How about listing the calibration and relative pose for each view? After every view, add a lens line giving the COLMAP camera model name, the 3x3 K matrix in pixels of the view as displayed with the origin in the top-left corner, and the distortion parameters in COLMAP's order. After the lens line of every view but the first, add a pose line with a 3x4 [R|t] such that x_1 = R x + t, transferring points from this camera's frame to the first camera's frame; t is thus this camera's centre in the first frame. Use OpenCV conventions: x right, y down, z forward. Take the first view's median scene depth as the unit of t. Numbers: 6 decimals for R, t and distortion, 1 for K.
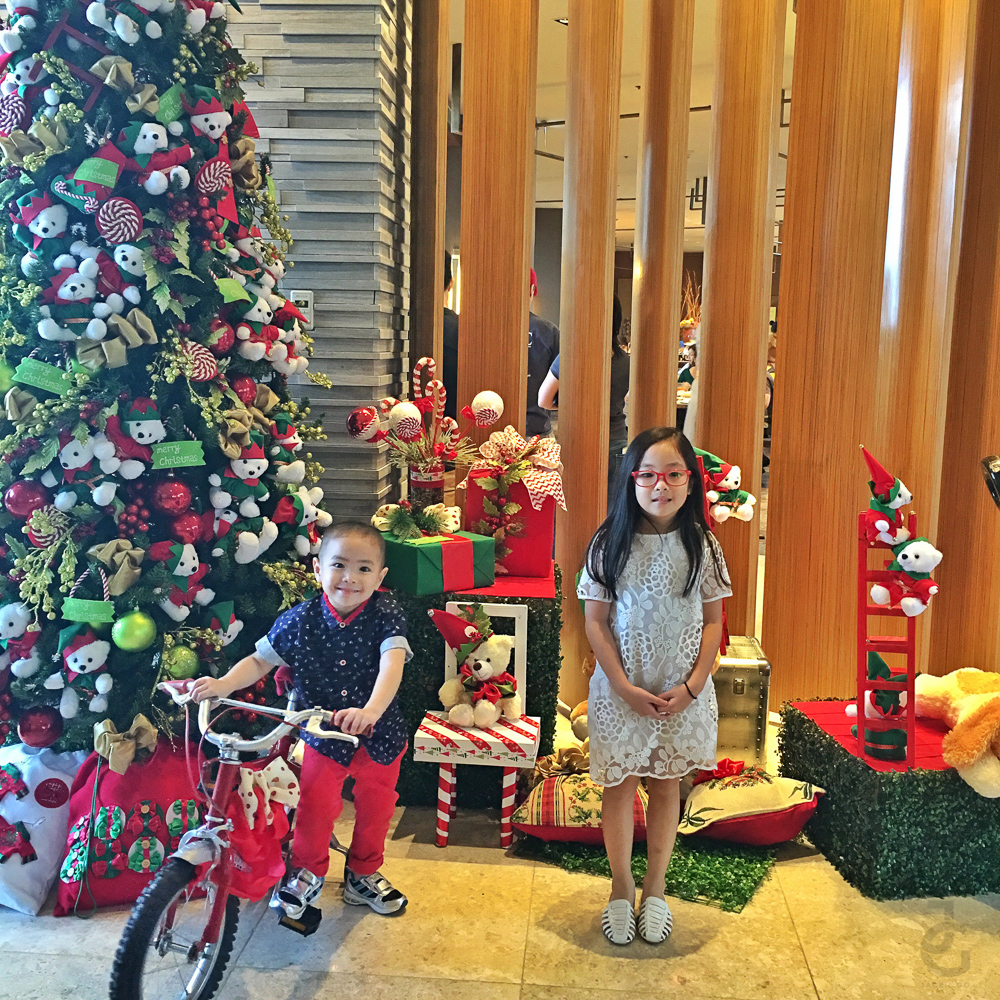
lens RADIAL K [[1156.1, 0, 500.0], [0, 1156.1, 500.0], [0, 0, 1]] dist [0.050801, -0.063143]
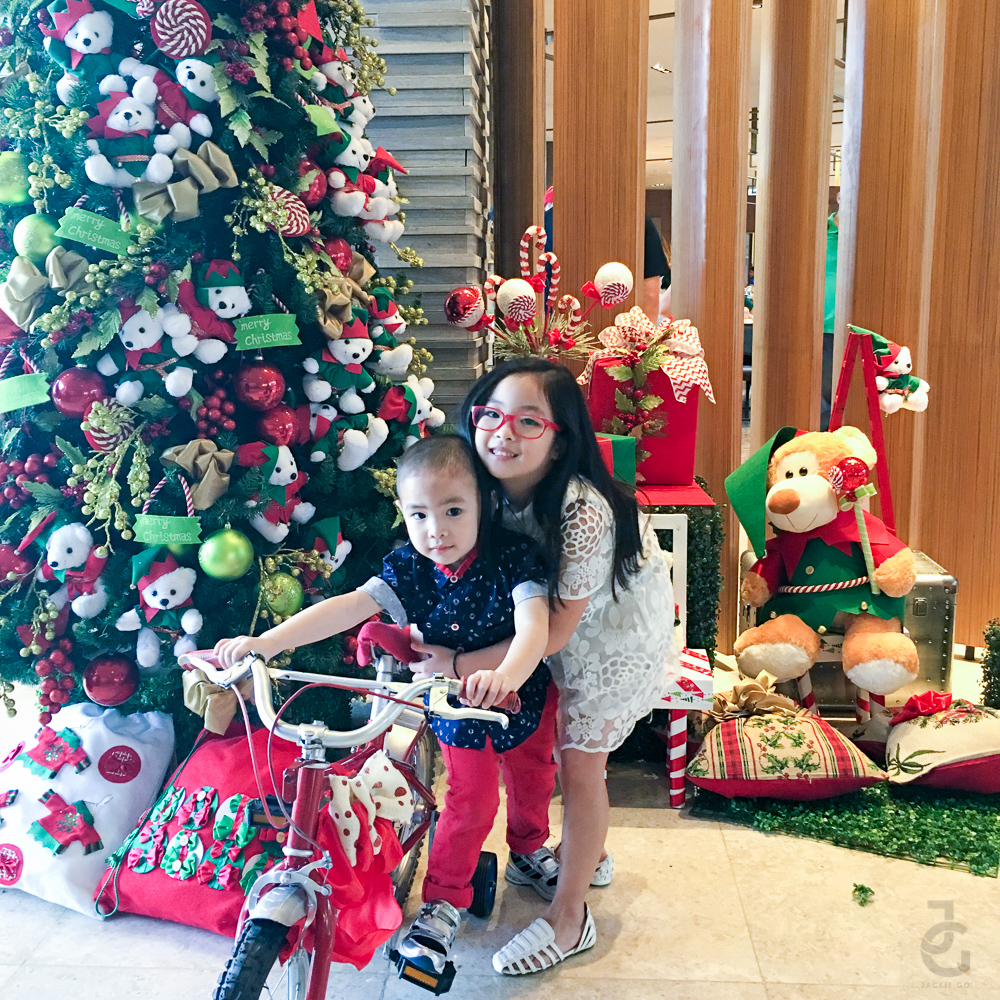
lens RADIAL K [[1156.1, 0, 500.0], [0, 1156.1, 500.0], [0, 0, 1]] dist [0.050801, -0.063143]
pose [[0.999262, -0.035568, 0.014512, -0.133992], [0.035025, 0.998733, 0.036121, 0.052045], [-0.015778, -0.035586, 0.999242, 0.204163]]
